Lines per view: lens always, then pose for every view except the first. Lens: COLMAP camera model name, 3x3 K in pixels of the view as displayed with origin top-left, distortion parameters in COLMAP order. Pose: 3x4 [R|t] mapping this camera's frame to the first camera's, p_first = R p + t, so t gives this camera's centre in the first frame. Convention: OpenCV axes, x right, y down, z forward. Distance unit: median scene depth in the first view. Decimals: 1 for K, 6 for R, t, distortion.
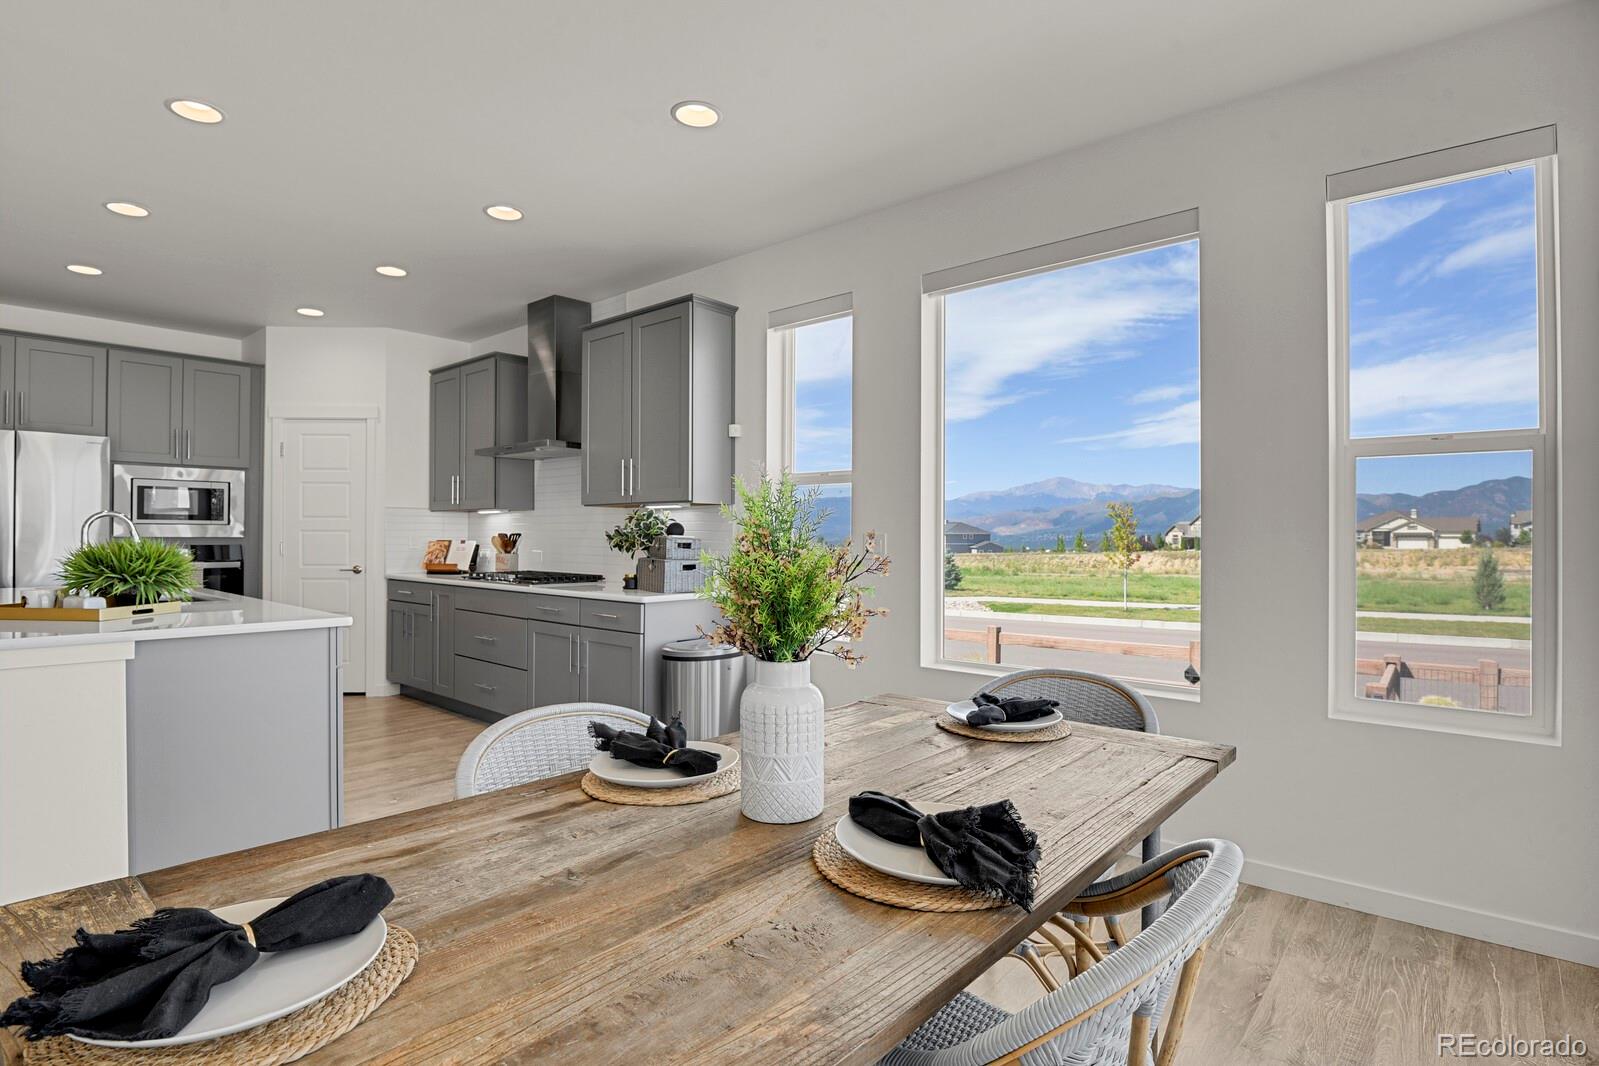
lens RADIAL K [[801.2, 0, 805.5], [0, 801.2, 533.7], [0, 0, 1]] dist [-0.028219, -0.000122]
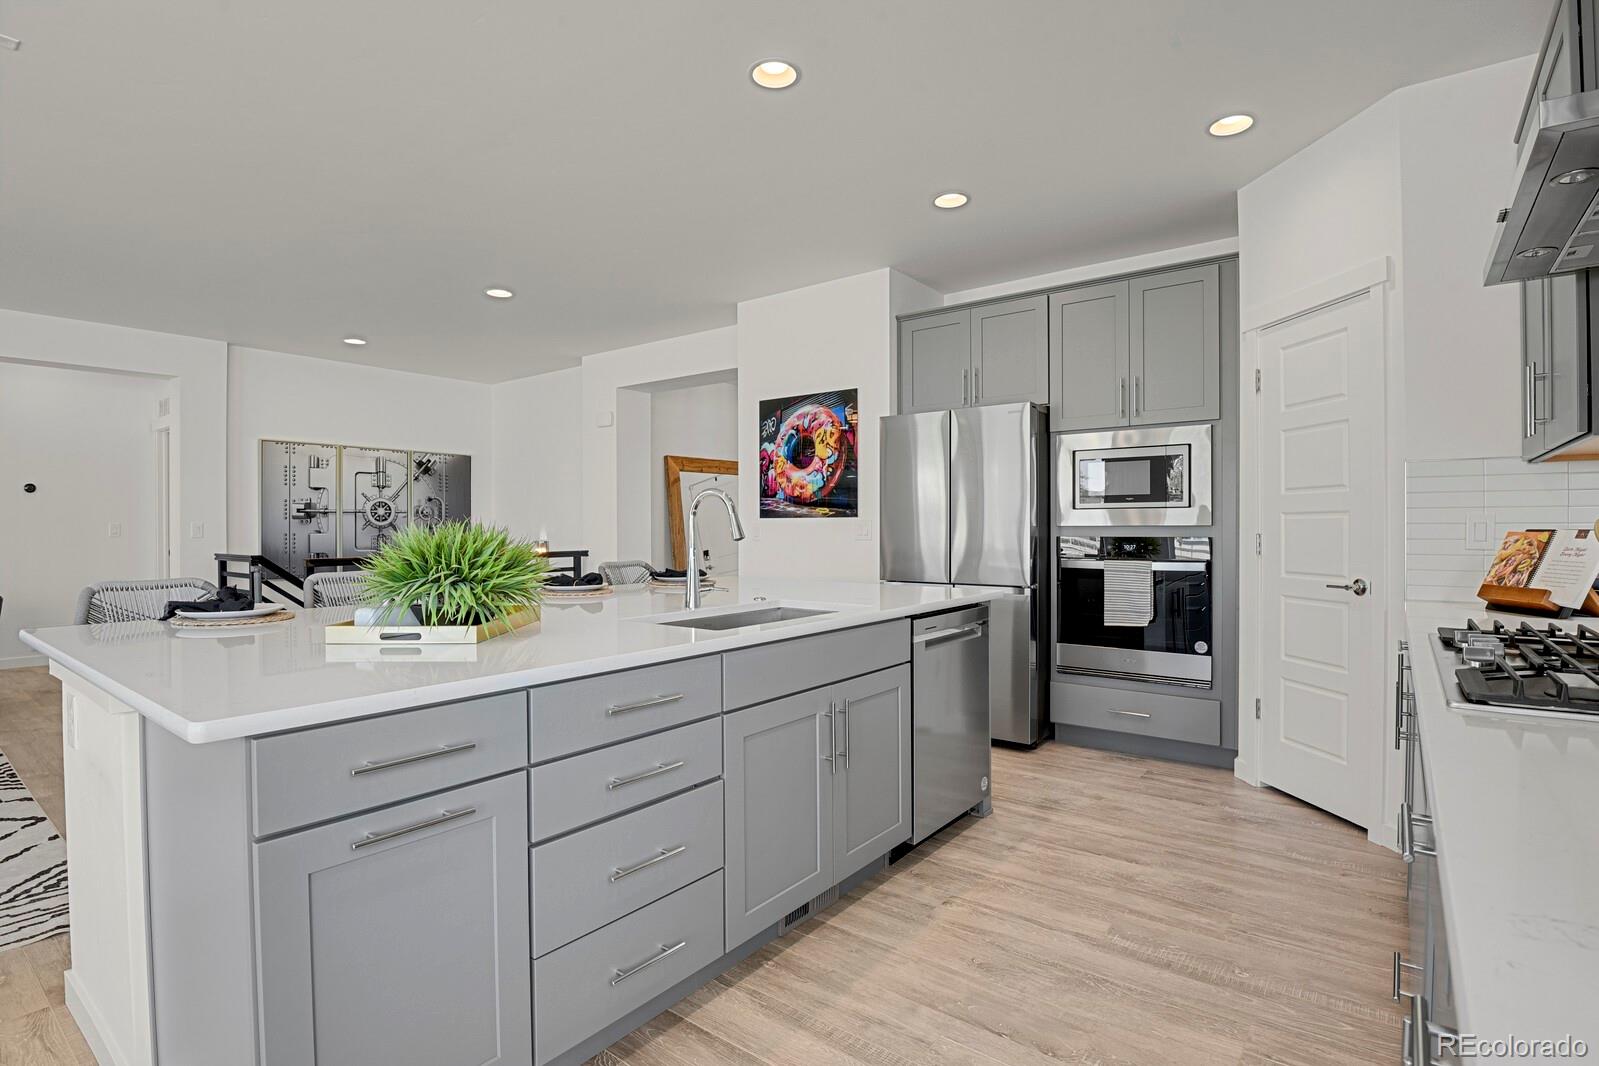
lens RADIAL K [[780.5, 0, 808.5], [0, 780.5, 532.0], [0, 0, 1]] dist [-0.025217, -0.003733]
pose [[0.060074, 0.000839, -0.998194, -0.095217], [0.003947, 0.999992, 0.001078, 0.007010], [0.998186, -0.004005, 0.060070, 0.643908]]
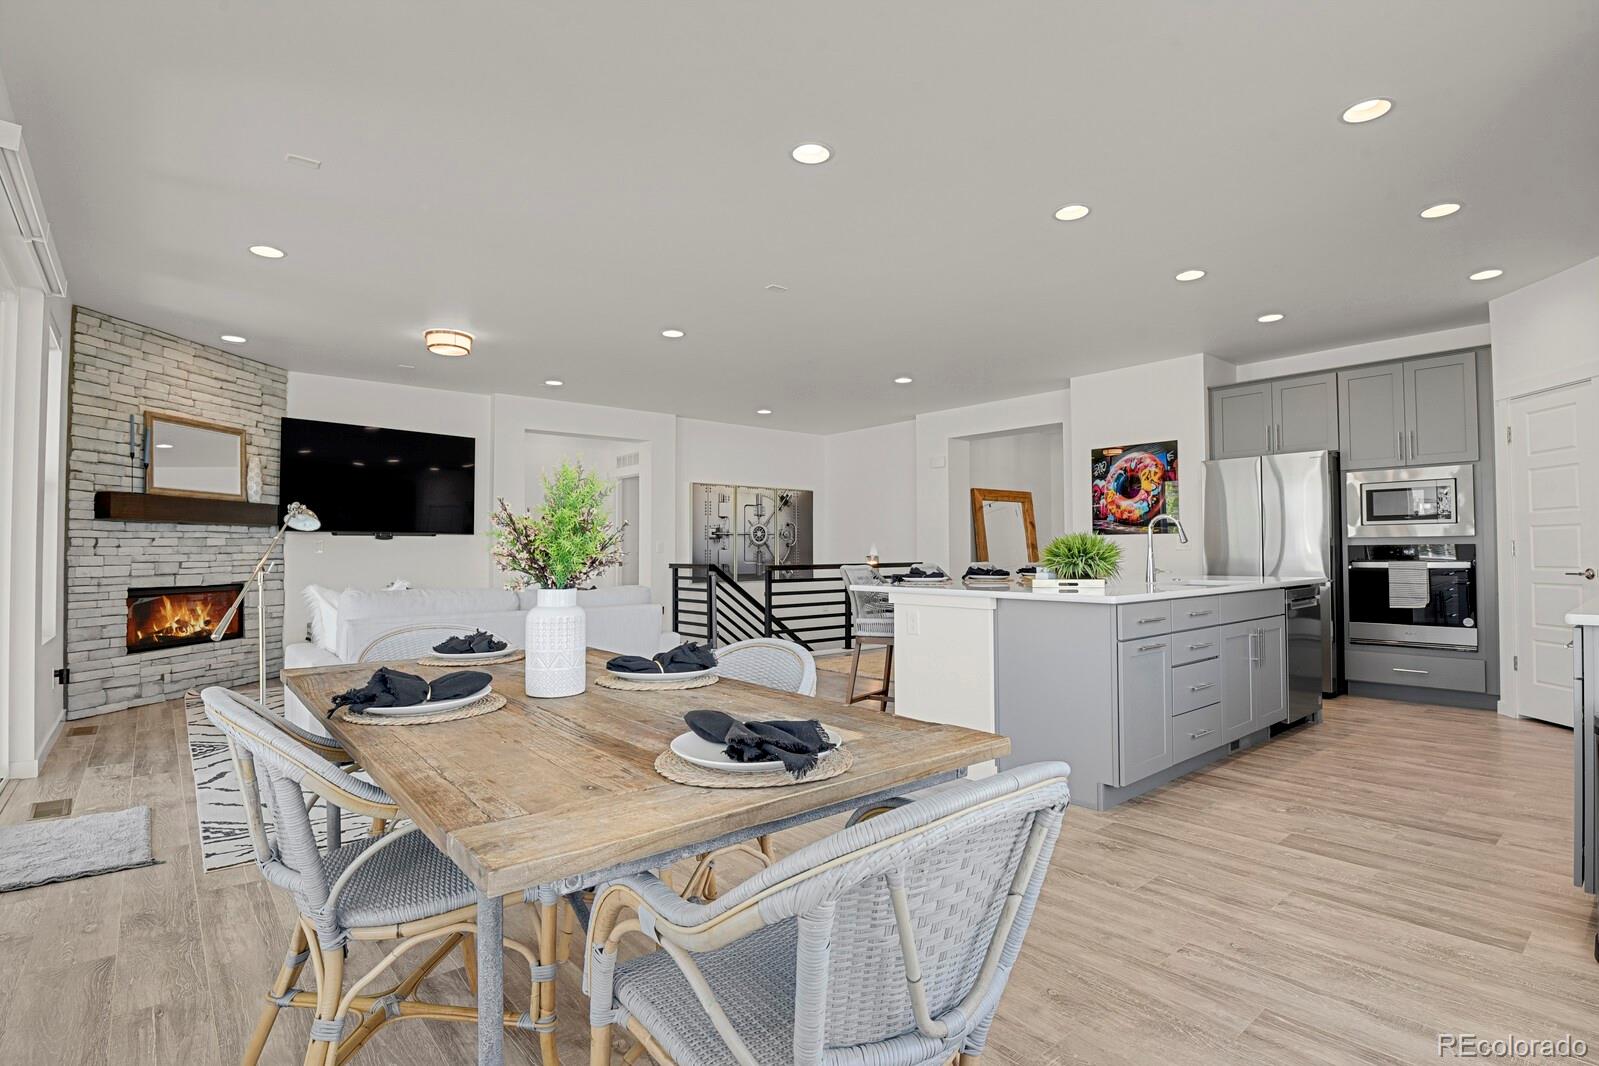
lens RADIAL K [[780.5, 0, 808.5], [0, 780.5, 532.0], [0, 0, 1]] dist [-0.025217, -0.003733]
pose [[-0.153450, -0.030099, -0.987698, 0.294810], [0.005887, 0.999490, -0.031373, 0.023271], [0.988139, -0.010629, -0.153195, 0.376931]]
